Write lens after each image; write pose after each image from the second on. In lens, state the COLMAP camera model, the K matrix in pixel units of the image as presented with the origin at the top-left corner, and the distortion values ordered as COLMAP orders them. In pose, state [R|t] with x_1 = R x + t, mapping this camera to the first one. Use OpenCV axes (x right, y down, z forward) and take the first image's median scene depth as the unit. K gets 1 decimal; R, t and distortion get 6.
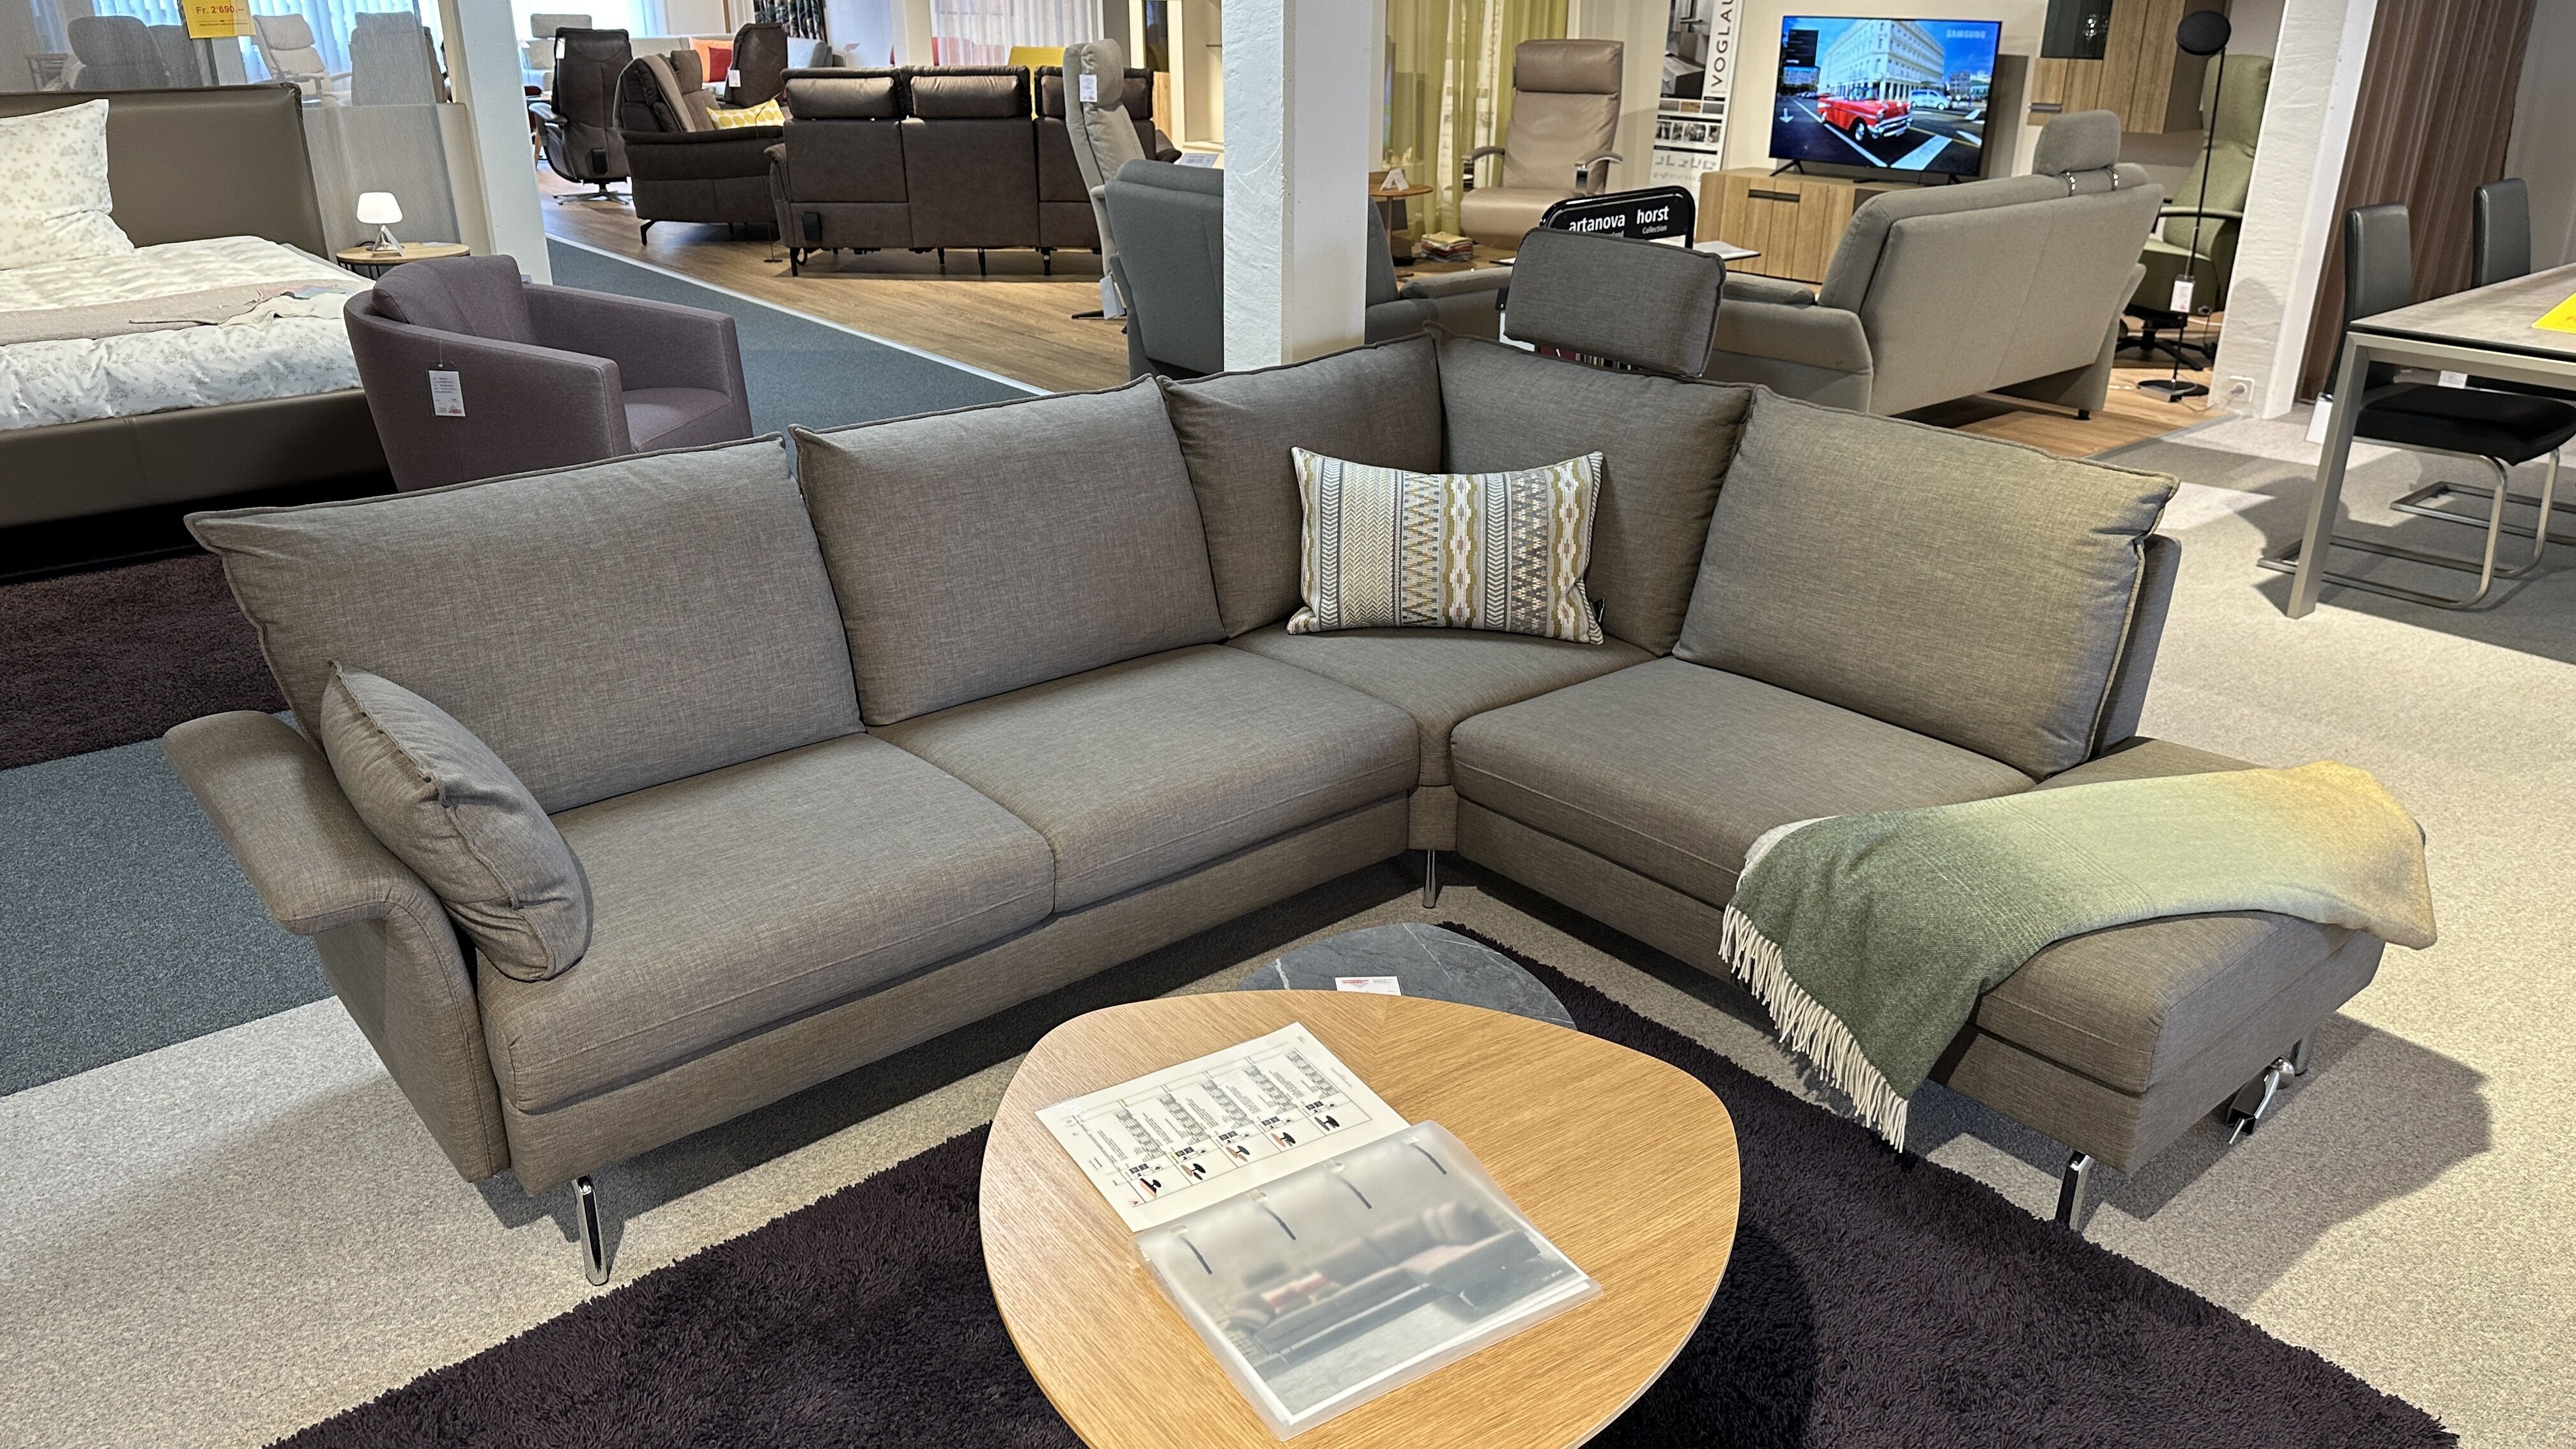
lens RADIAL K [[1836.9, 0, 1290.5], [0, 1836.9, 725.3], [0, 0, 1]] dist [0.010150, 0.000140]
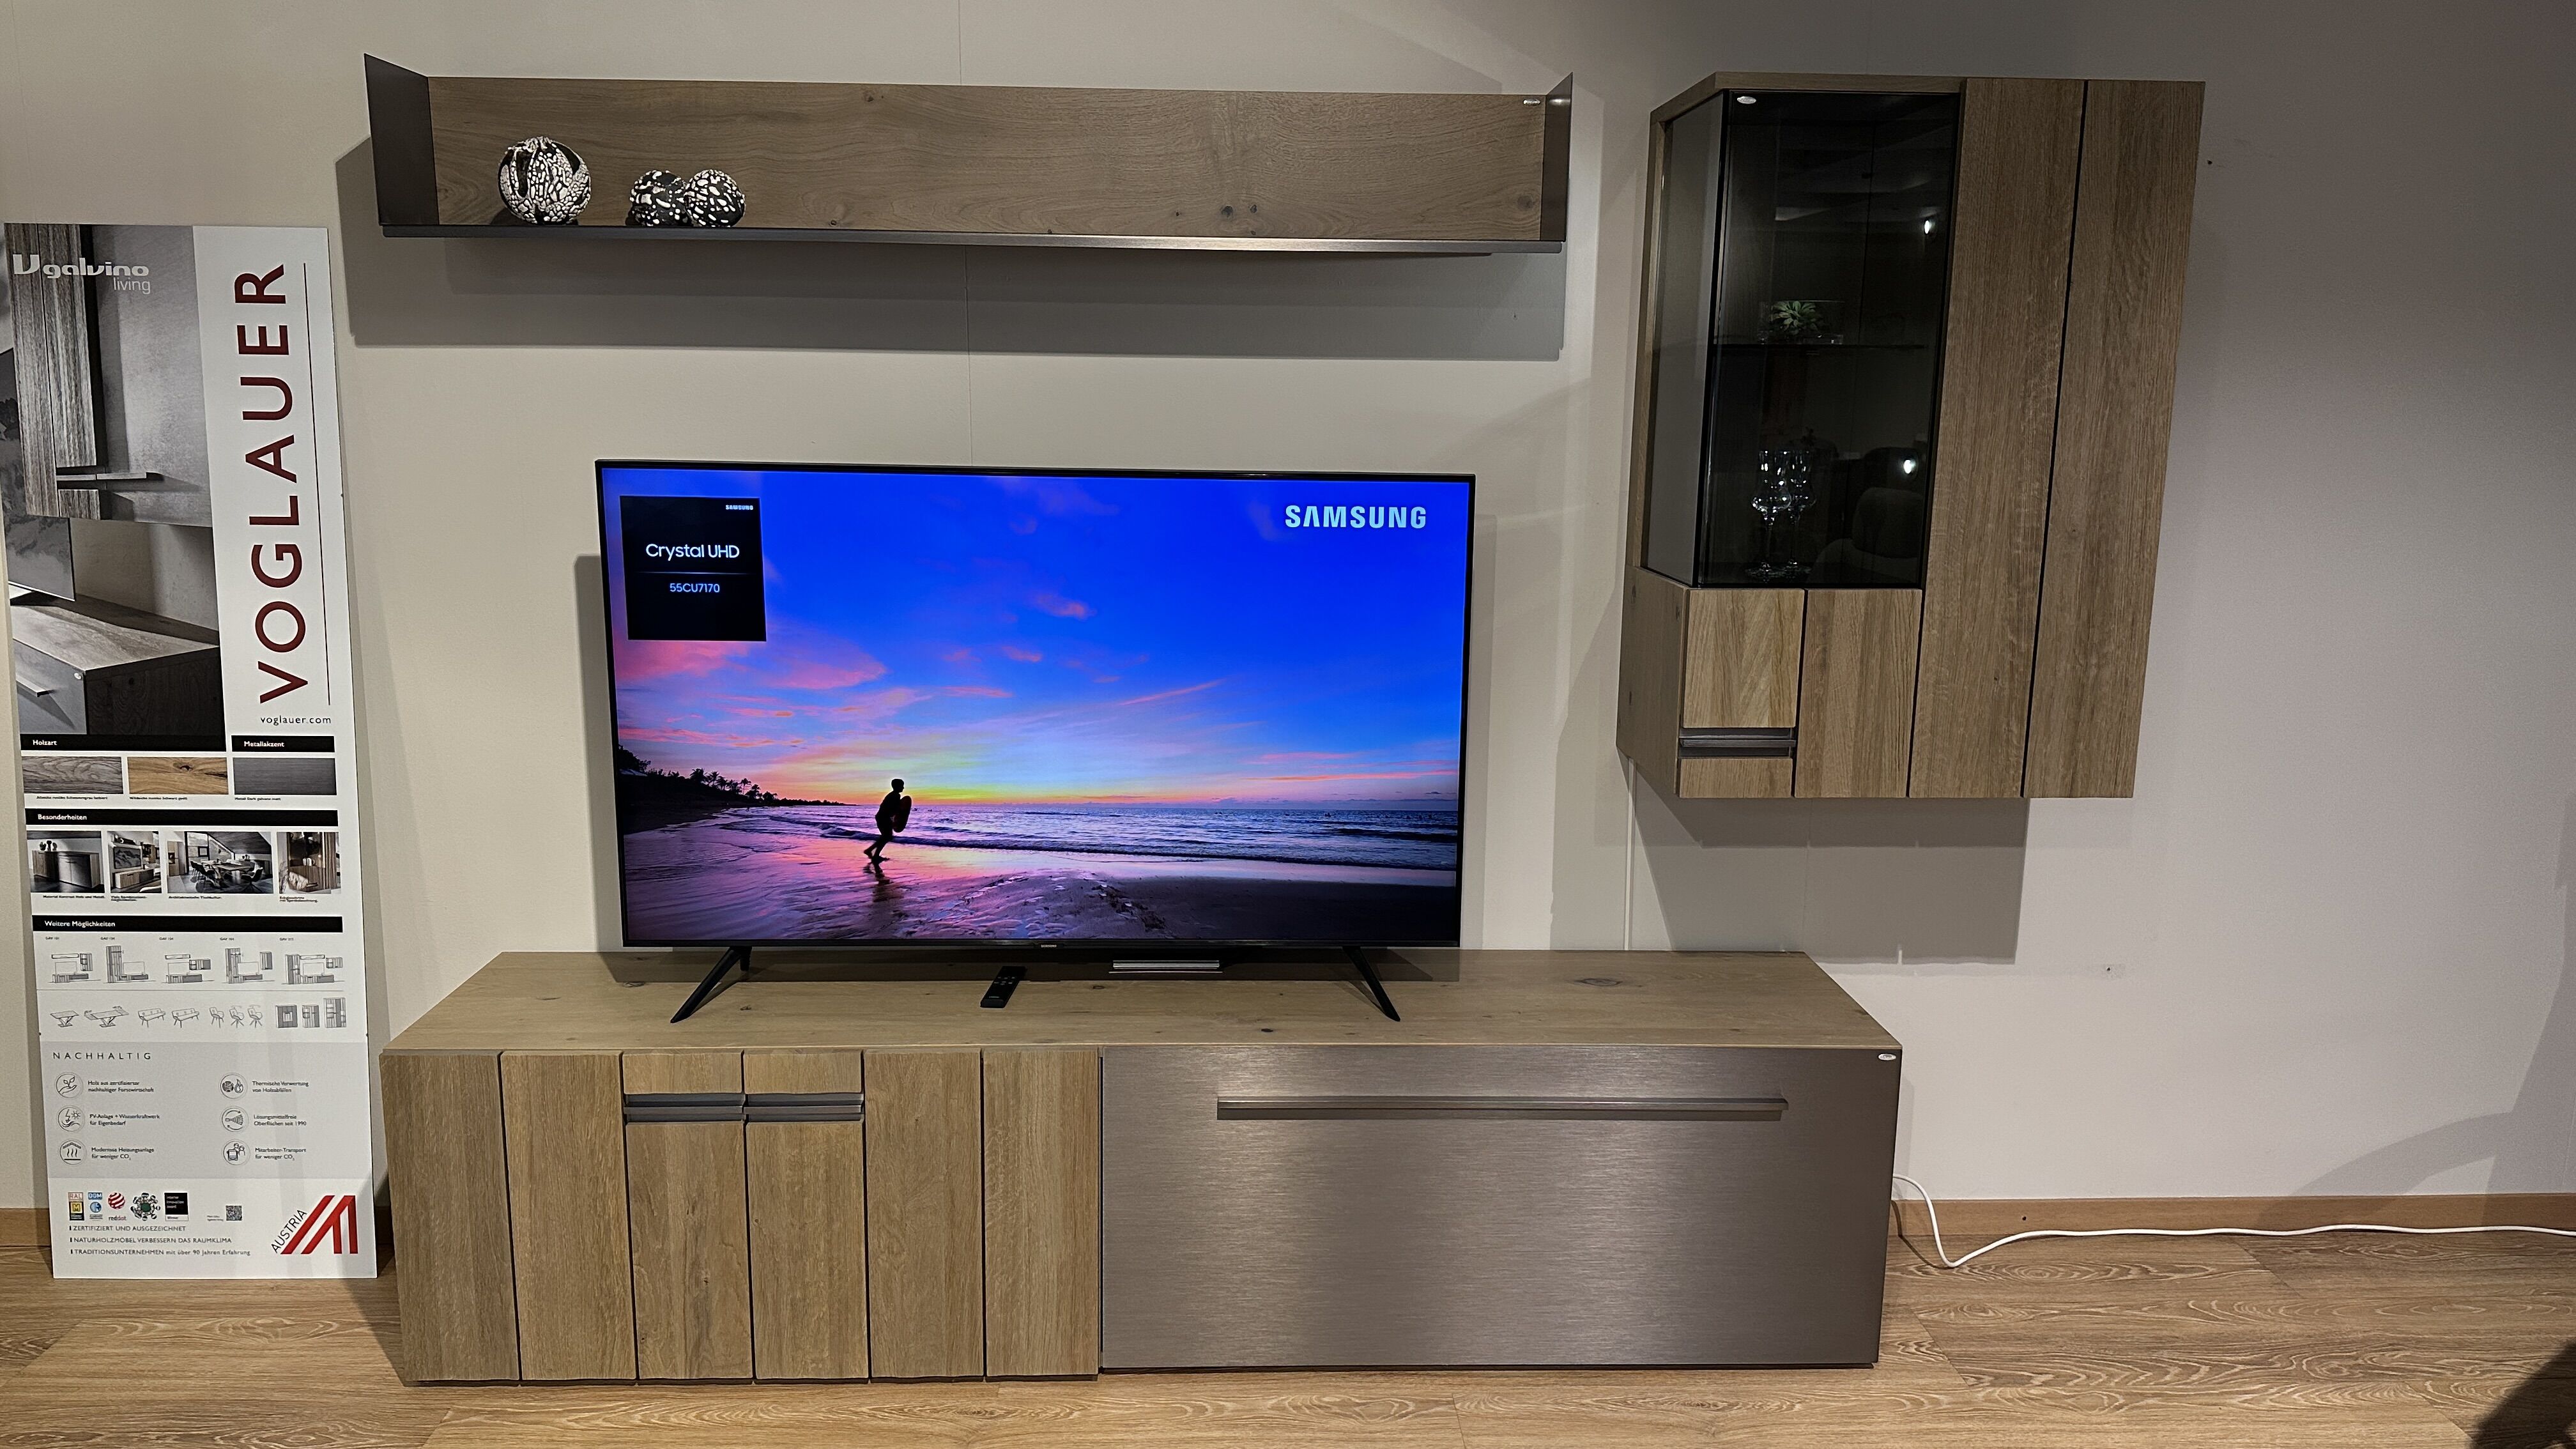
lens RADIAL K [[1836.9, 0, 1288.1], [0, 1836.9, 726.3], [0, 0, 1]] dist [0.010150, 0.000140]
pose [[0.593433, -0.147756, 0.791205, 0.101219], [0.296761, 0.953917, -0.044439, -0.285012], [-0.748178, 0.261171, 0.609934, 0.715894]]
